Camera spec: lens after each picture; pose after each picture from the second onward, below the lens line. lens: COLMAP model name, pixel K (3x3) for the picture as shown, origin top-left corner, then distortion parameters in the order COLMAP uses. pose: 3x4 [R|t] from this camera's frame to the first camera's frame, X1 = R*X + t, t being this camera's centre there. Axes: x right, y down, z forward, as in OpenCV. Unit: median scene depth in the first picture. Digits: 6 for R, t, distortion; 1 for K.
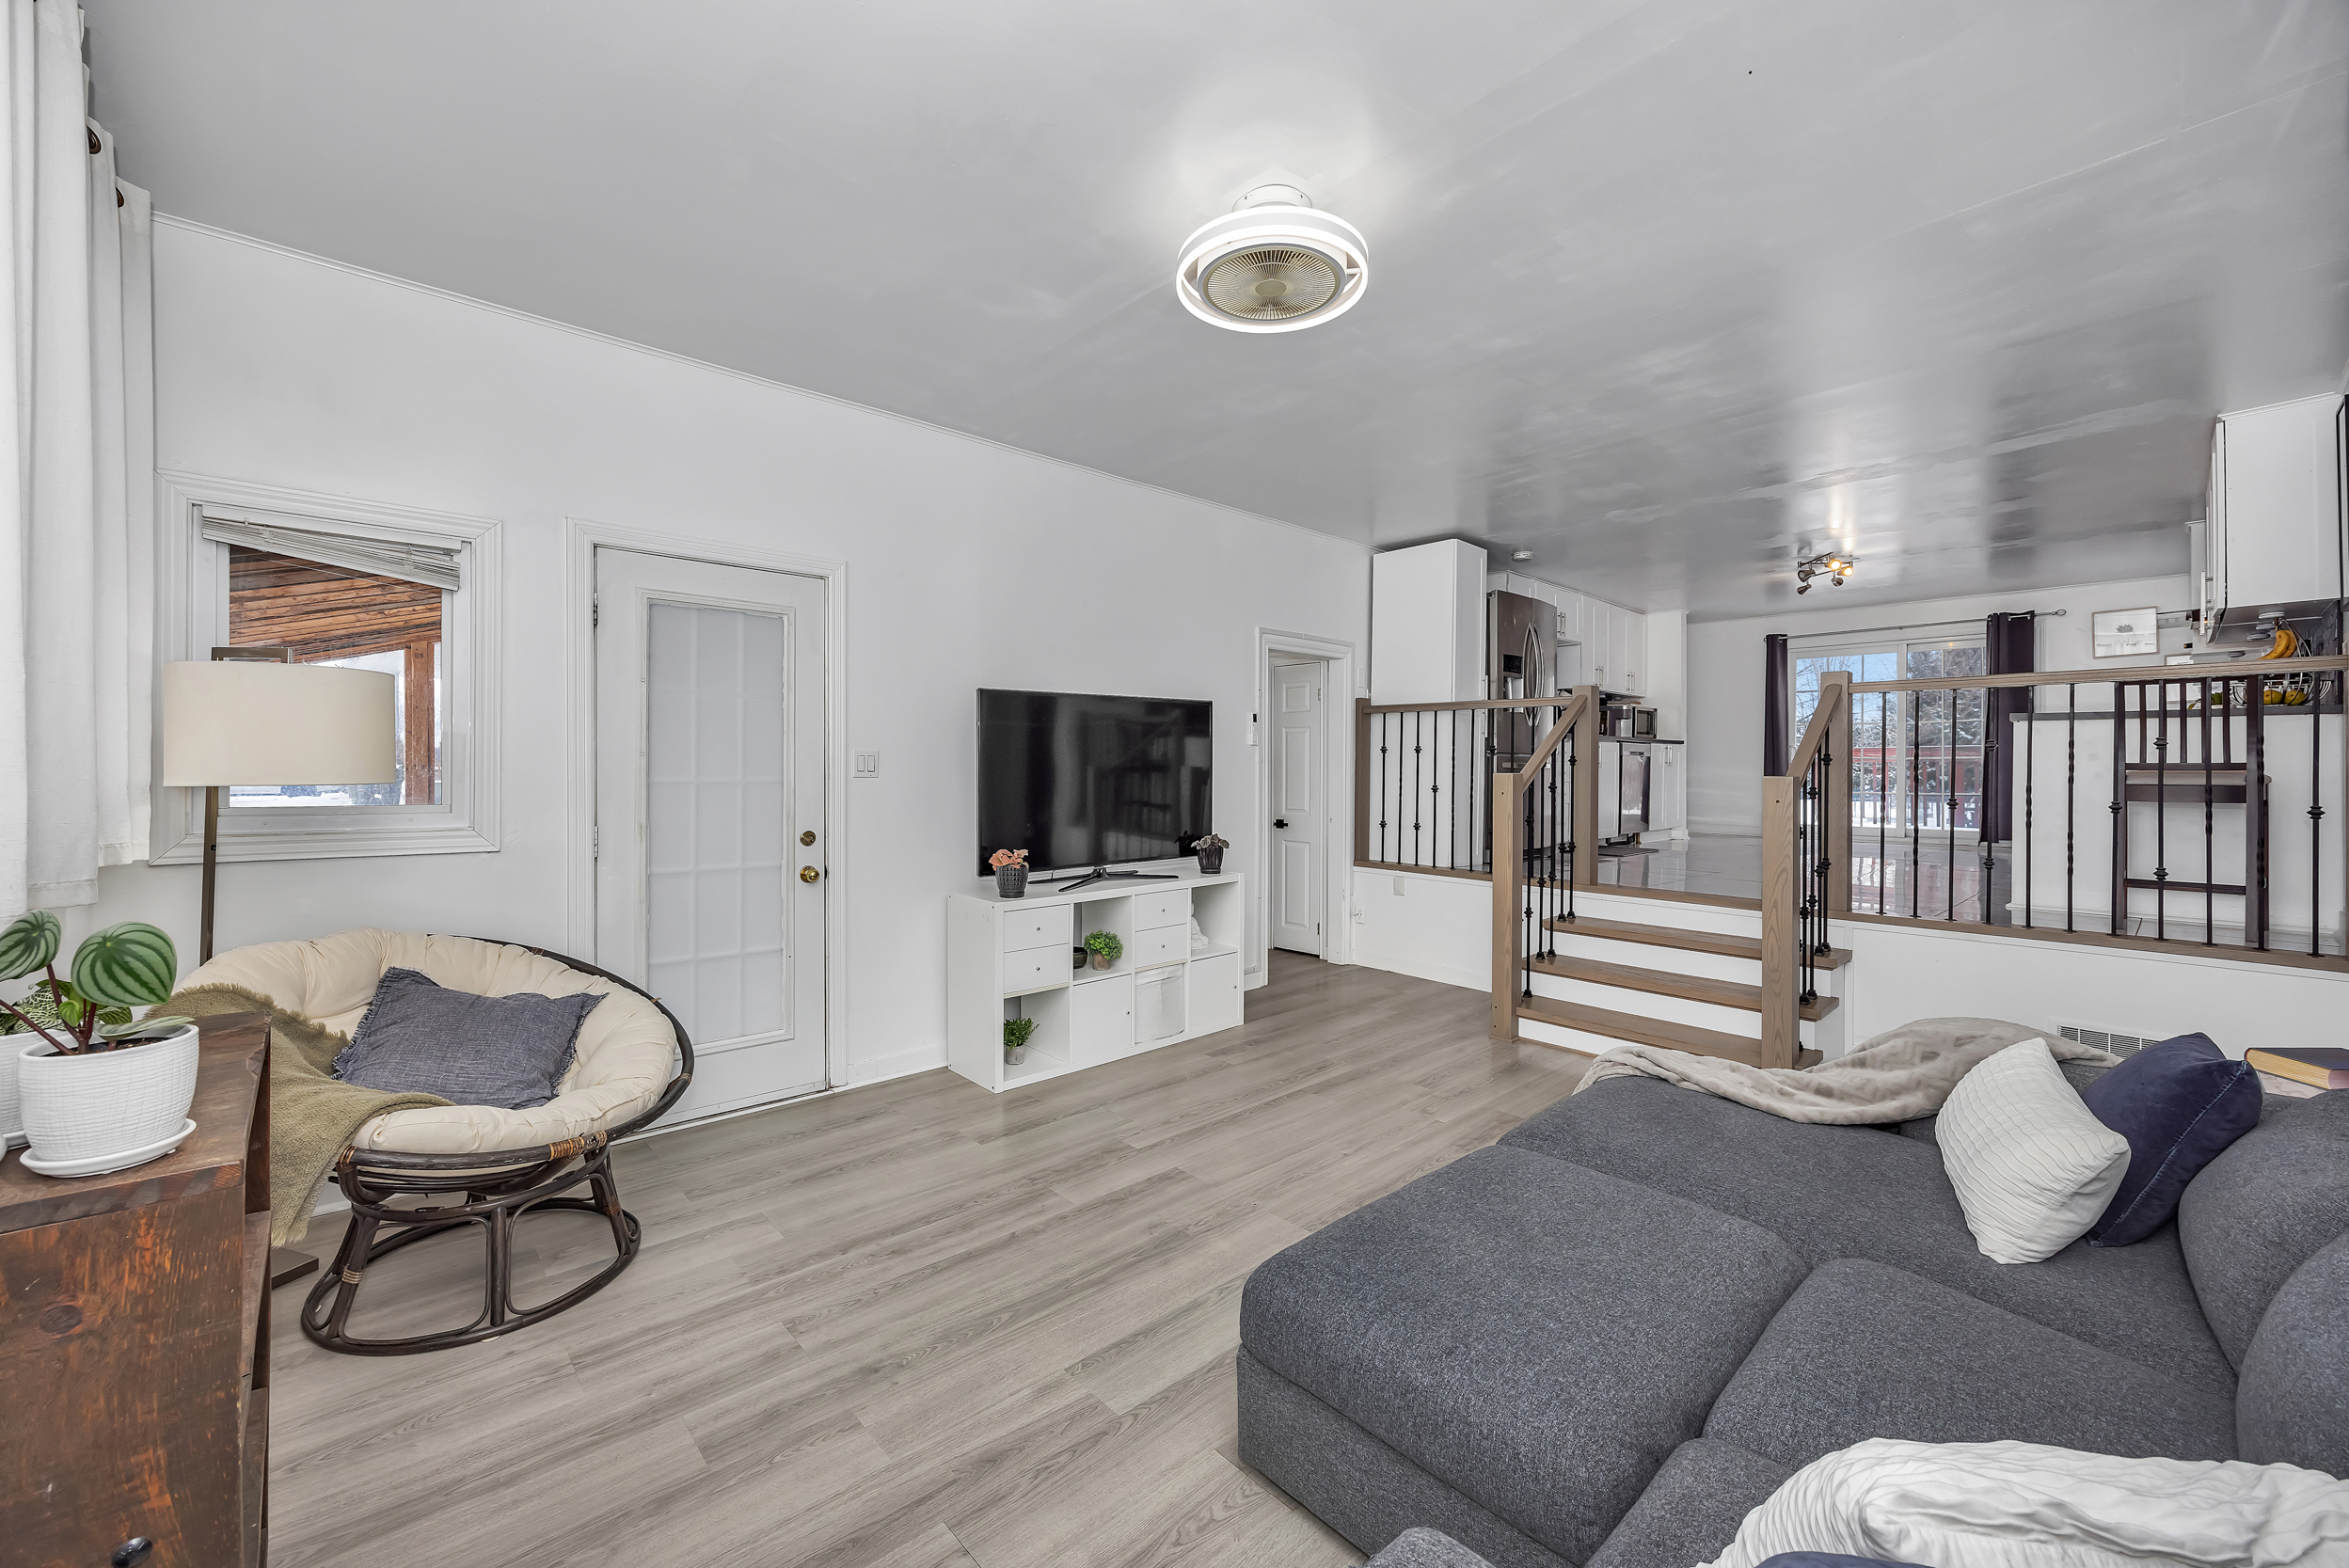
lens RADIAL K [[911.3, 0, 1174.5], [0, 911.3, 784.0], [0, 0, 1]] dist [0.025115, 0.000062]
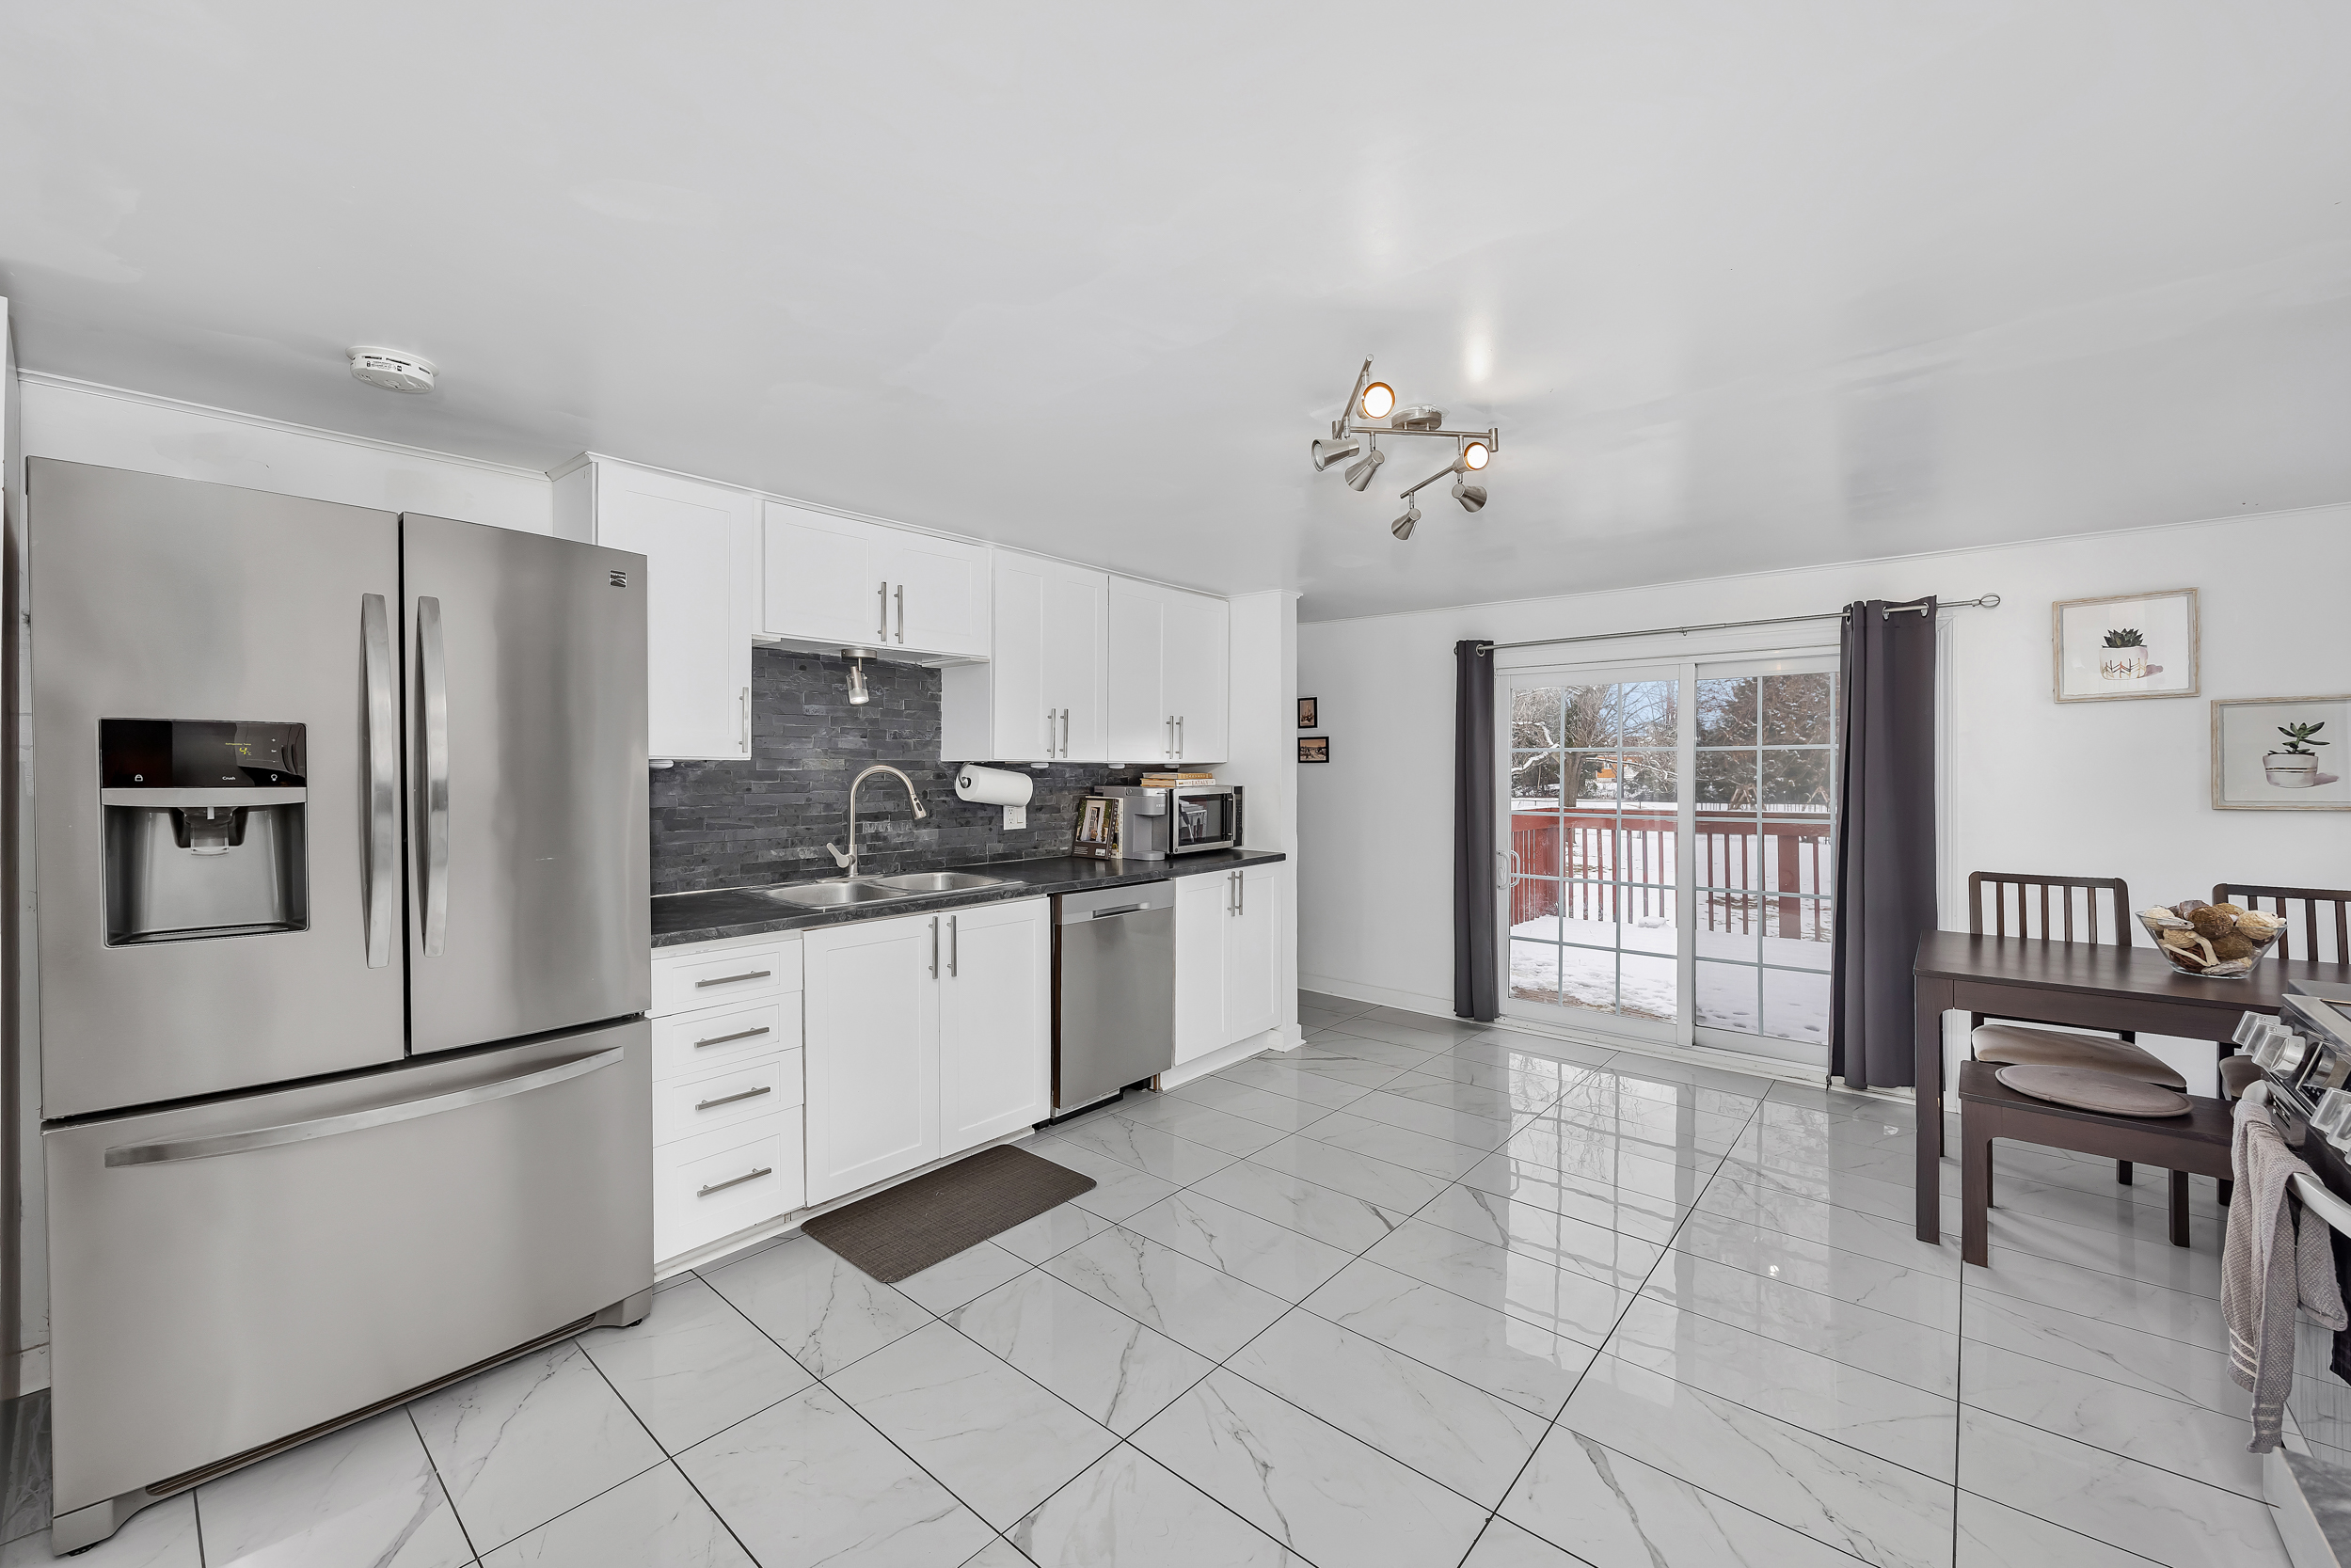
lens RADIAL K [[922.3, 0, 1146.8], [0, 922.3, 780.5], [0, 0, 1]] dist [0.000968, 0.000007]
pose [[0.995504, -0.010935, 0.094085, 0.447196], [0.011099, 0.999938, -0.001217, -0.090075], [-0.094065, 0.002256, 0.995563, 0.530264]]
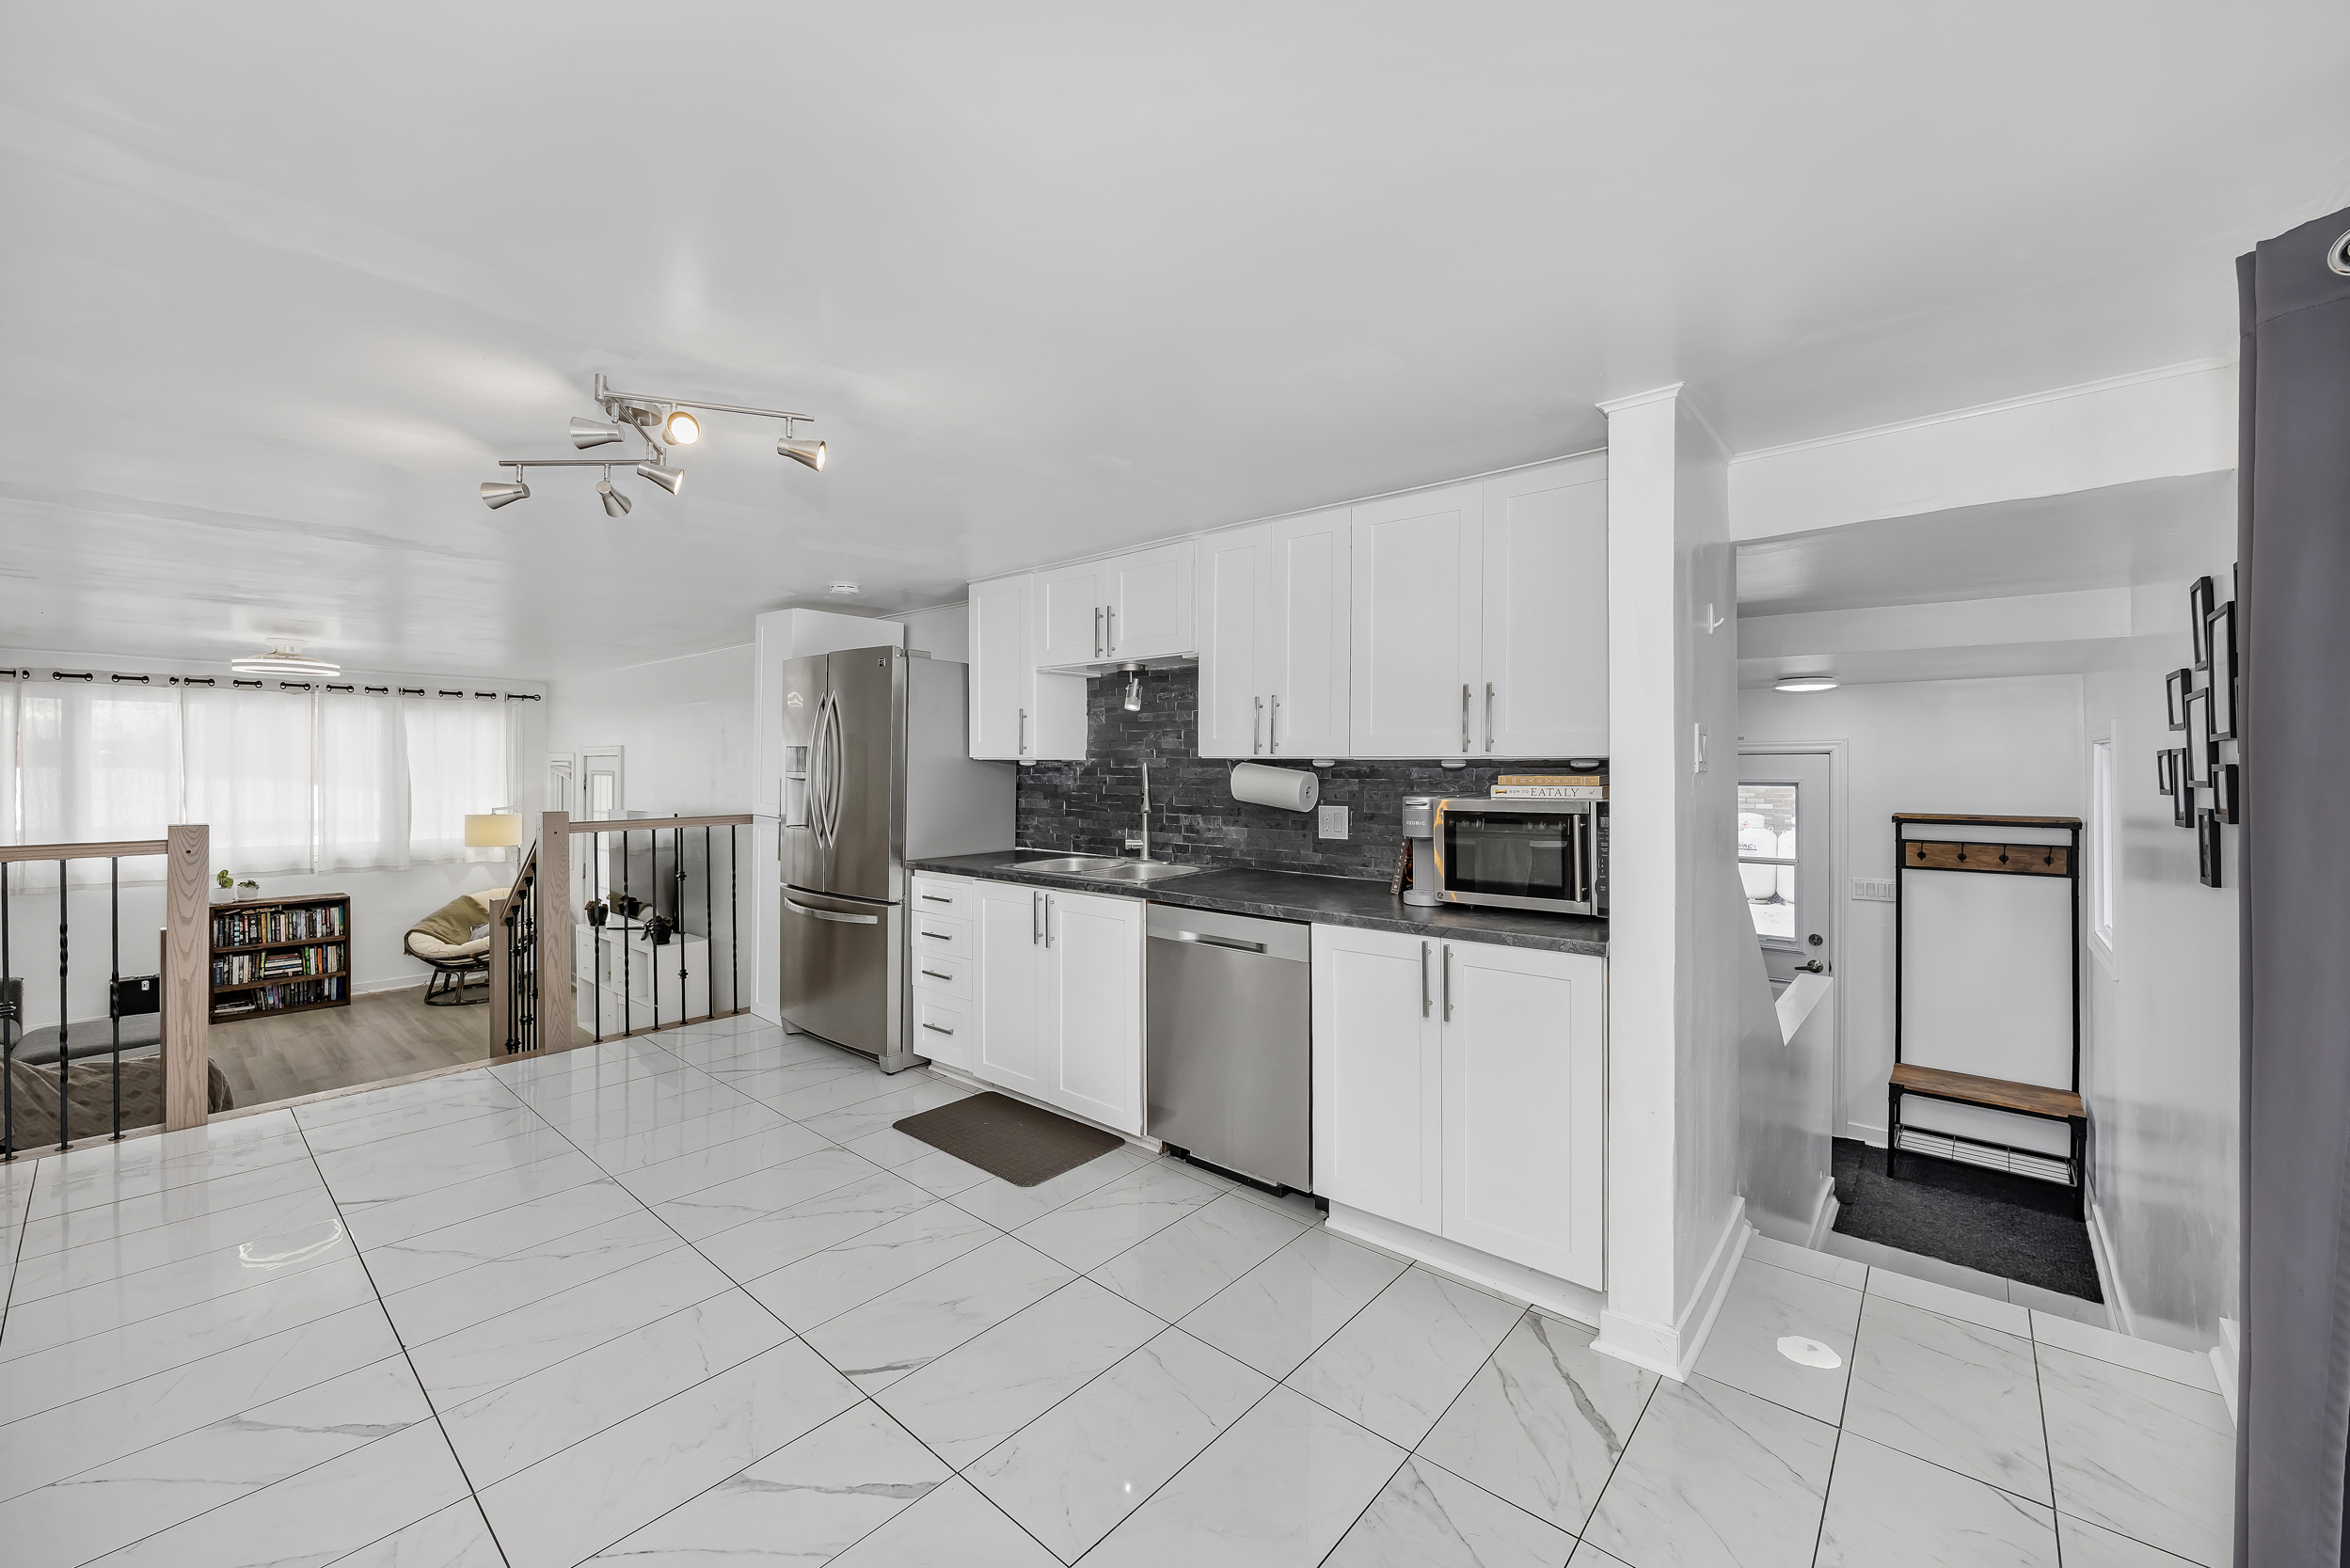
lens RADIAL K [[913.1, 0, 1176.7], [0, 913.1, 773.6], [0, 0, 1]] dist [-0.000186, -0.000096]
pose [[0.114206, -0.004064, -0.993449, 0.798416], [-0.017108, 0.999835, -0.006057, -0.090861], [0.993310, 0.017687, 0.114118, 0.886881]]
